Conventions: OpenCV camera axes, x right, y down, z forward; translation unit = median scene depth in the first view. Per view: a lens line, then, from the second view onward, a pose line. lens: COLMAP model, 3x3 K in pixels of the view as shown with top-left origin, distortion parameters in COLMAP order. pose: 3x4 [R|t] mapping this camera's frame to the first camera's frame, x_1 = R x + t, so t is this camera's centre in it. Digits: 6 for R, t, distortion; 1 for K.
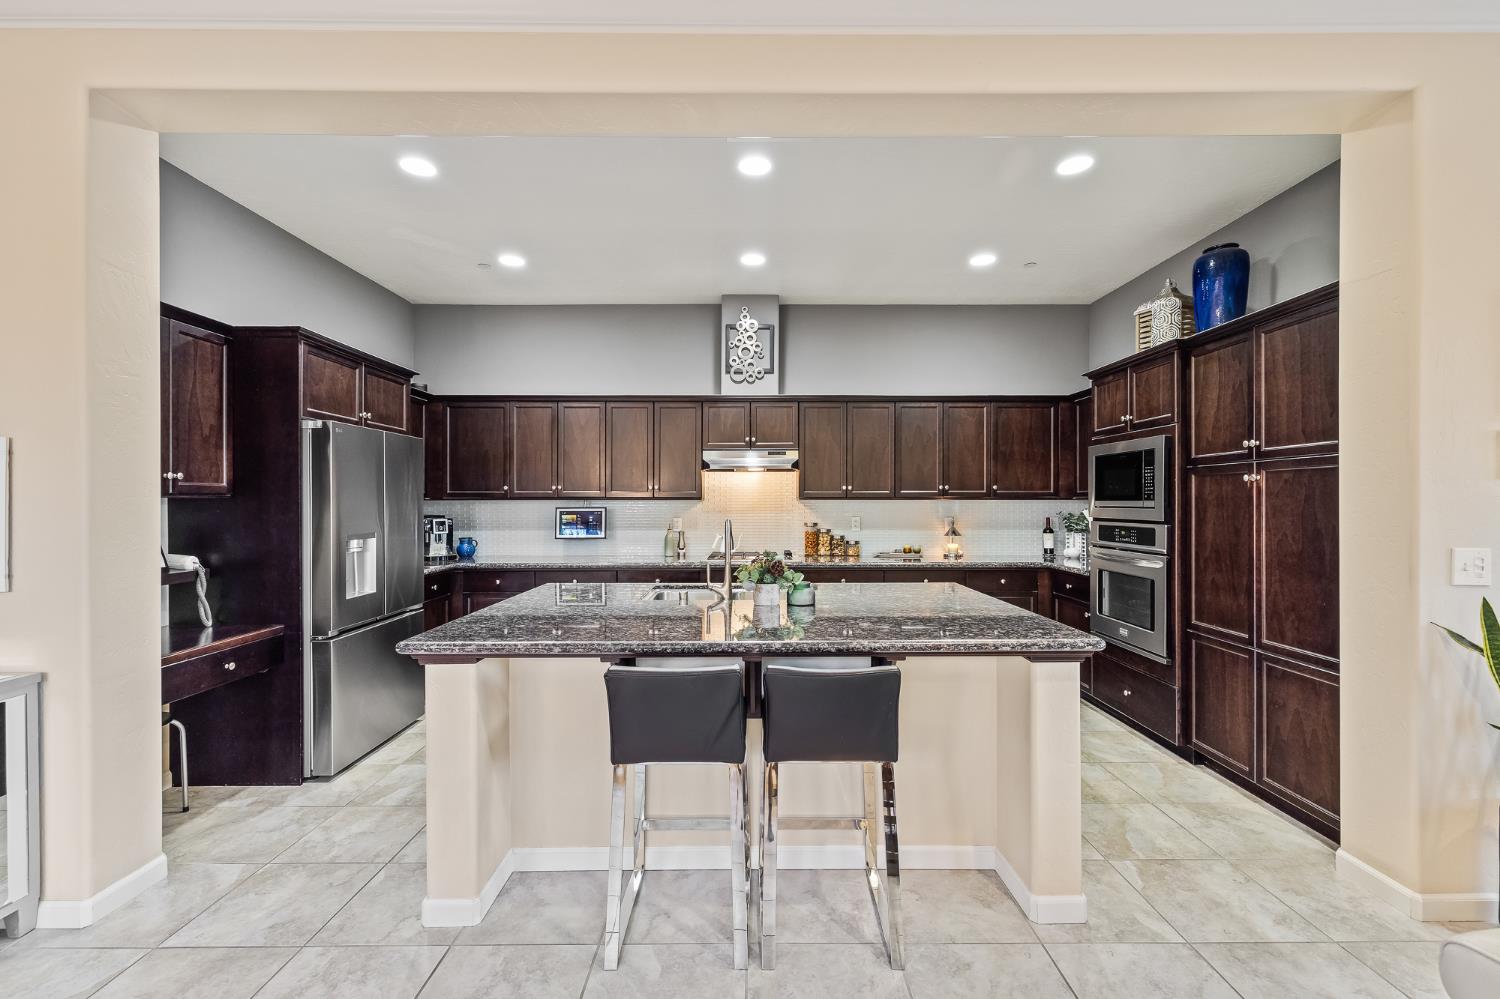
lens RADIAL K [[638.3, 0, 754.2], [0, 638.3, 503.2], [0, 0, 1]] dist [0.011009, -0.000479]
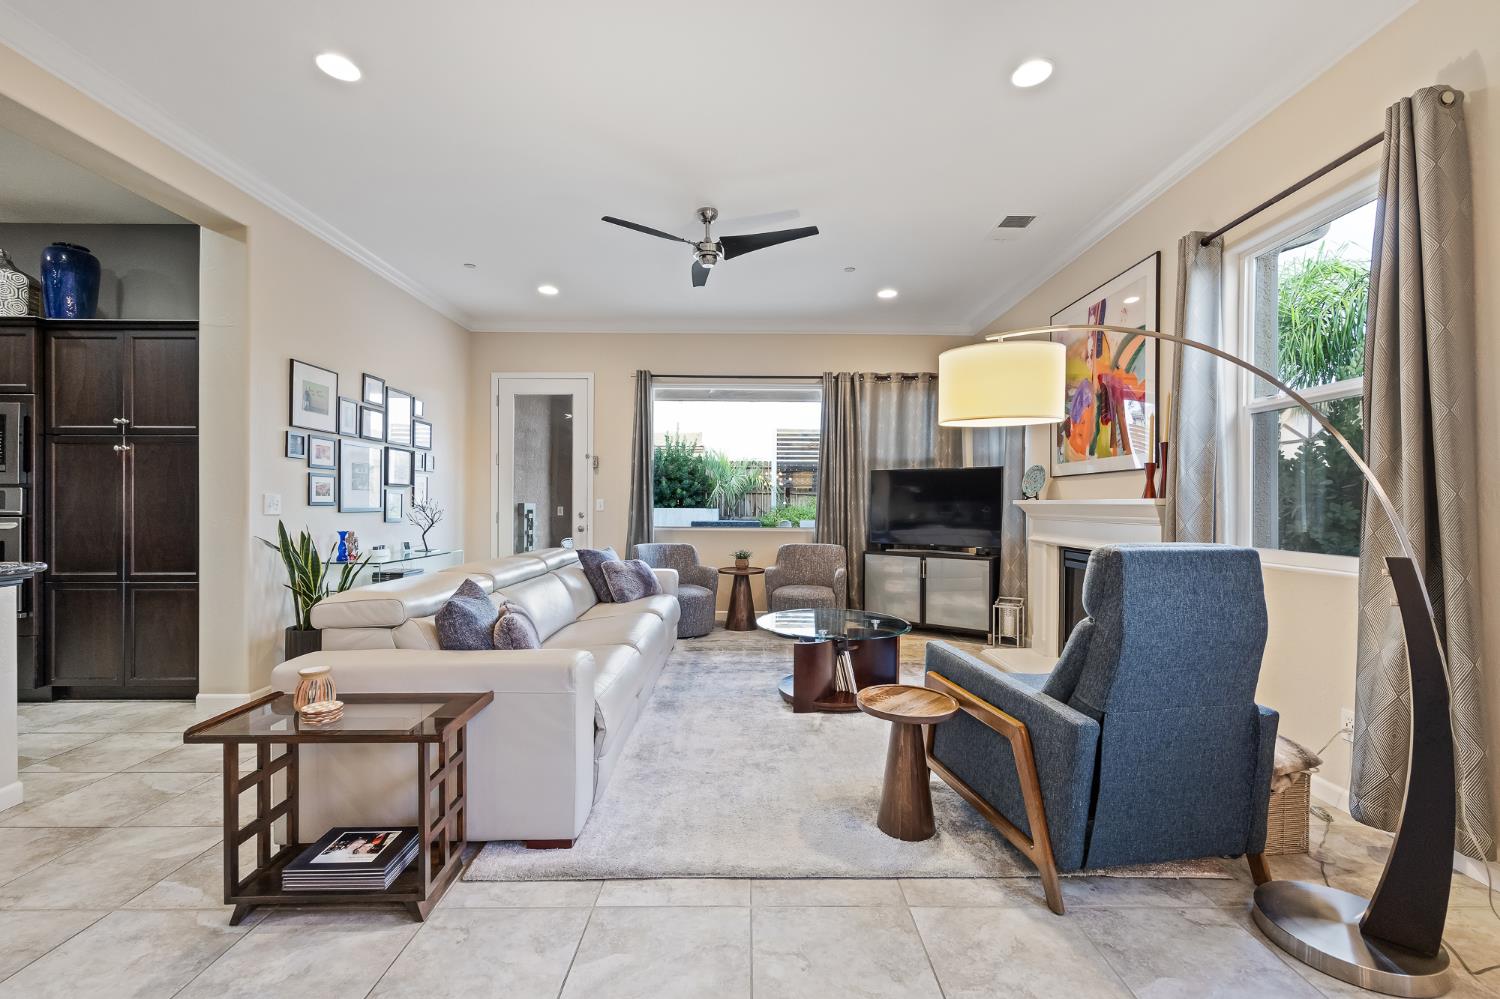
lens RADIAL K [[638.3, 0, 757.3], [0, 638.3, 502.5], [0, 0, 1]] dist [0.011009, -0.000479]
pose [[0.006873, 0.004786, 0.999965, -0.448678], [-0.001826, 0.999987, -0.004773, 0.065371], [-0.999975, -0.001793, 0.006882, -0.244191]]
